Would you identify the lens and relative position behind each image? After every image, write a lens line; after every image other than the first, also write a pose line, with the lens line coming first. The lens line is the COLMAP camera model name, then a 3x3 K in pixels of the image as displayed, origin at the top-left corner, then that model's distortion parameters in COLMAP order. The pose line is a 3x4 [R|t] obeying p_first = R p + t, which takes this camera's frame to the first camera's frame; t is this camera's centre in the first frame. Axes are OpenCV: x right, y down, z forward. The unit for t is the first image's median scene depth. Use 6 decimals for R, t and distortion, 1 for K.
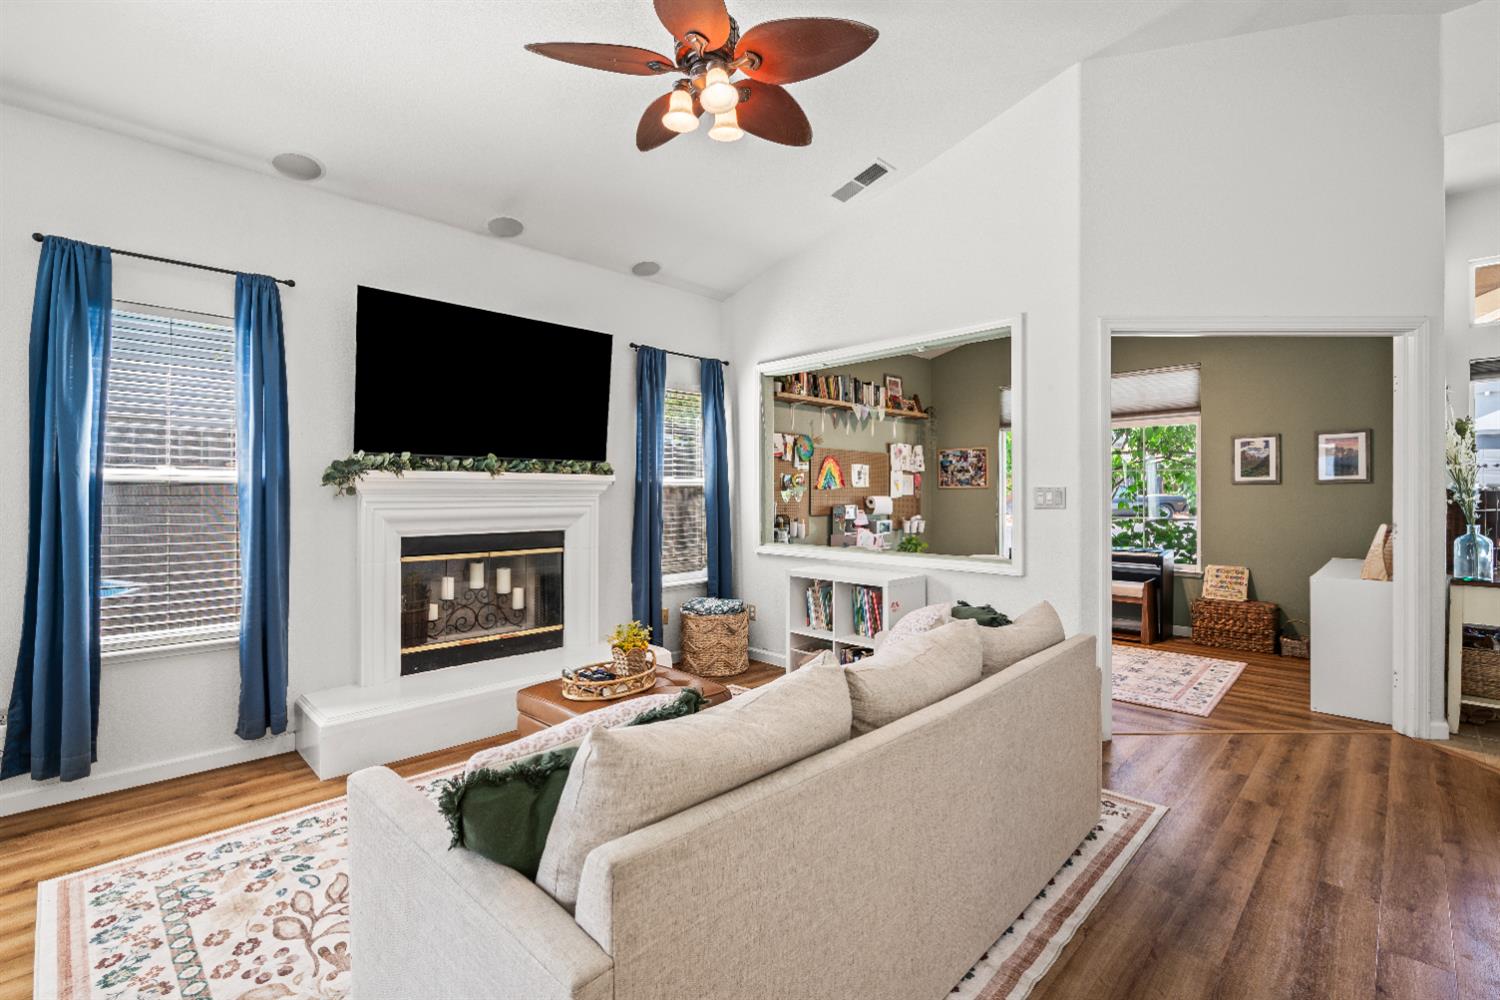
lens RADIAL K [[661.4, 0, 747.1], [0, 661.4, 494.3], [0, 0, 1]] dist [0.000433, -0.000045]
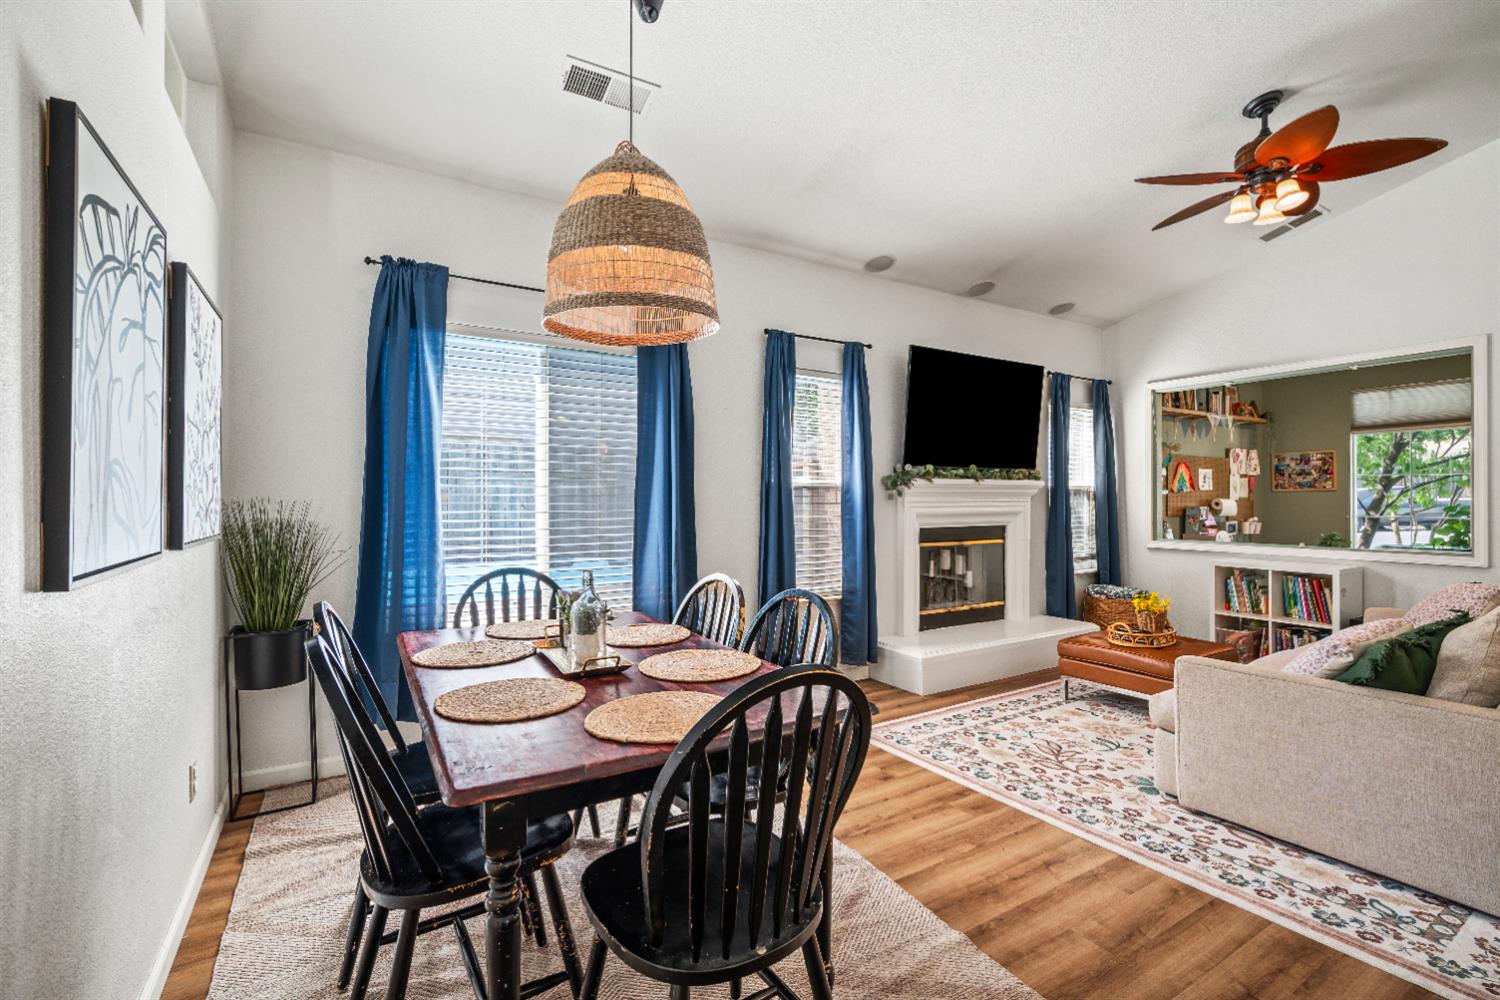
lens RADIAL K [[661.6, 0, 758.1], [0, 661.6, 499.6], [0, 0, 1]] dist [-0.001714, -0.000357]
pose [[0.973664, -0.000361, -0.227986, -0.446244], [0.000629, 0.999999, 0.001102, 0.004600], [0.227986, -0.001217, 0.973664, -0.317710]]
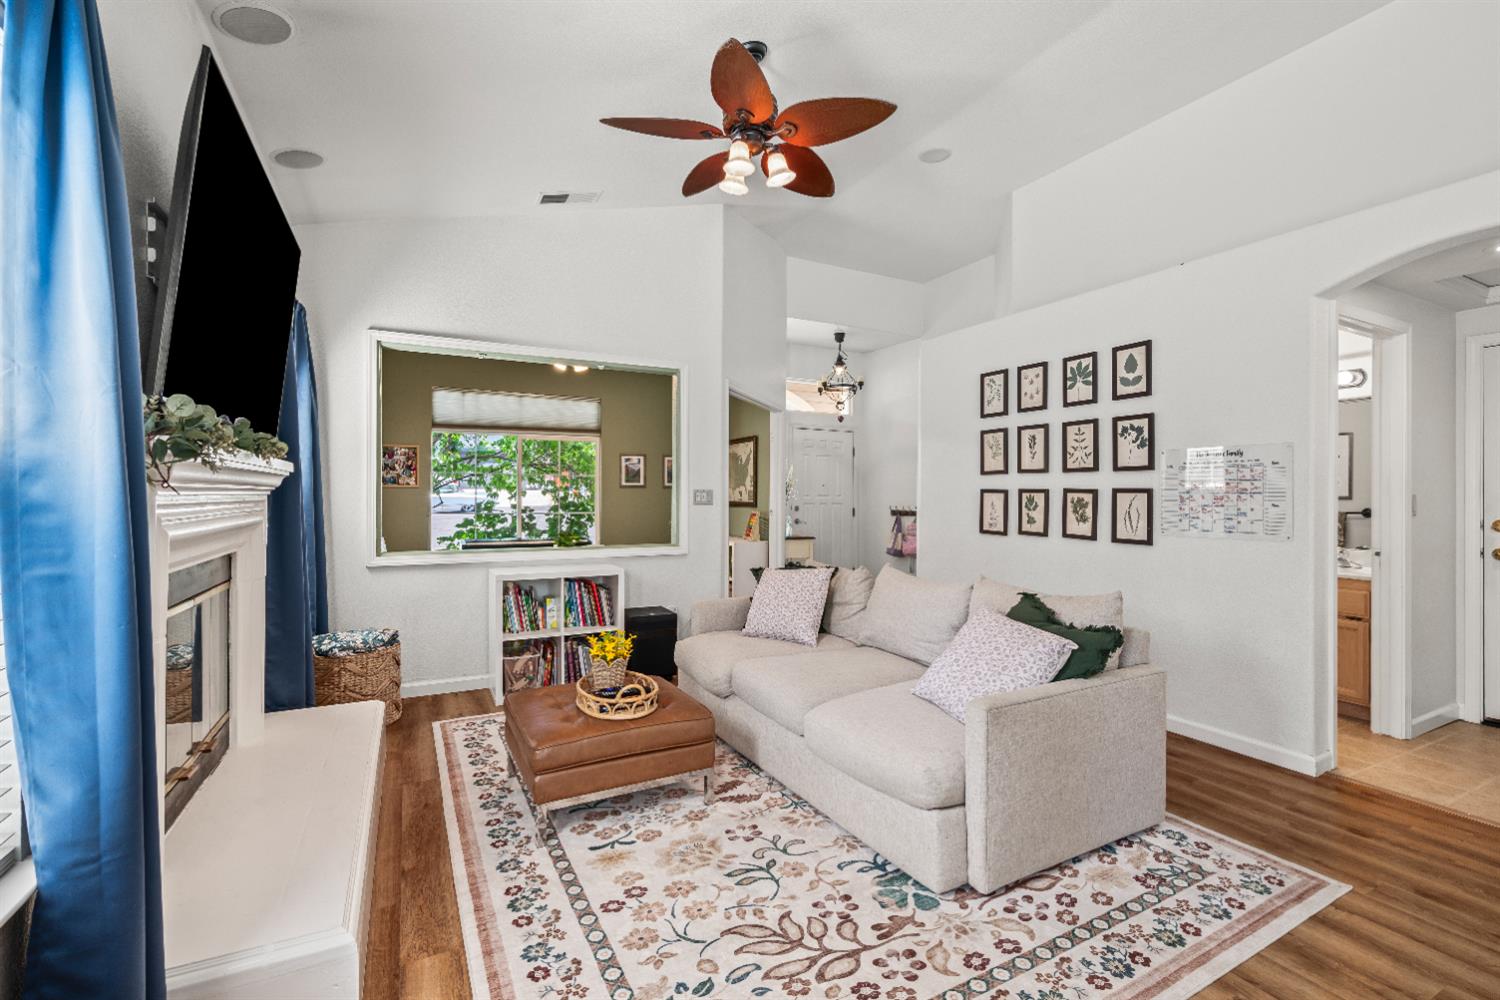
lens RADIAL K [[661.6, 0, 758.1], [0, 661.6, 499.6], [0, 0, 1]] dist [-0.001714, -0.000357]
pose [[0.300171, -0.004618, 0.953874, -0.701847], [-0.004009, 0.999973, 0.006103, 0.001296], [-0.953877, -0.005656, 0.300144, 0.367734]]
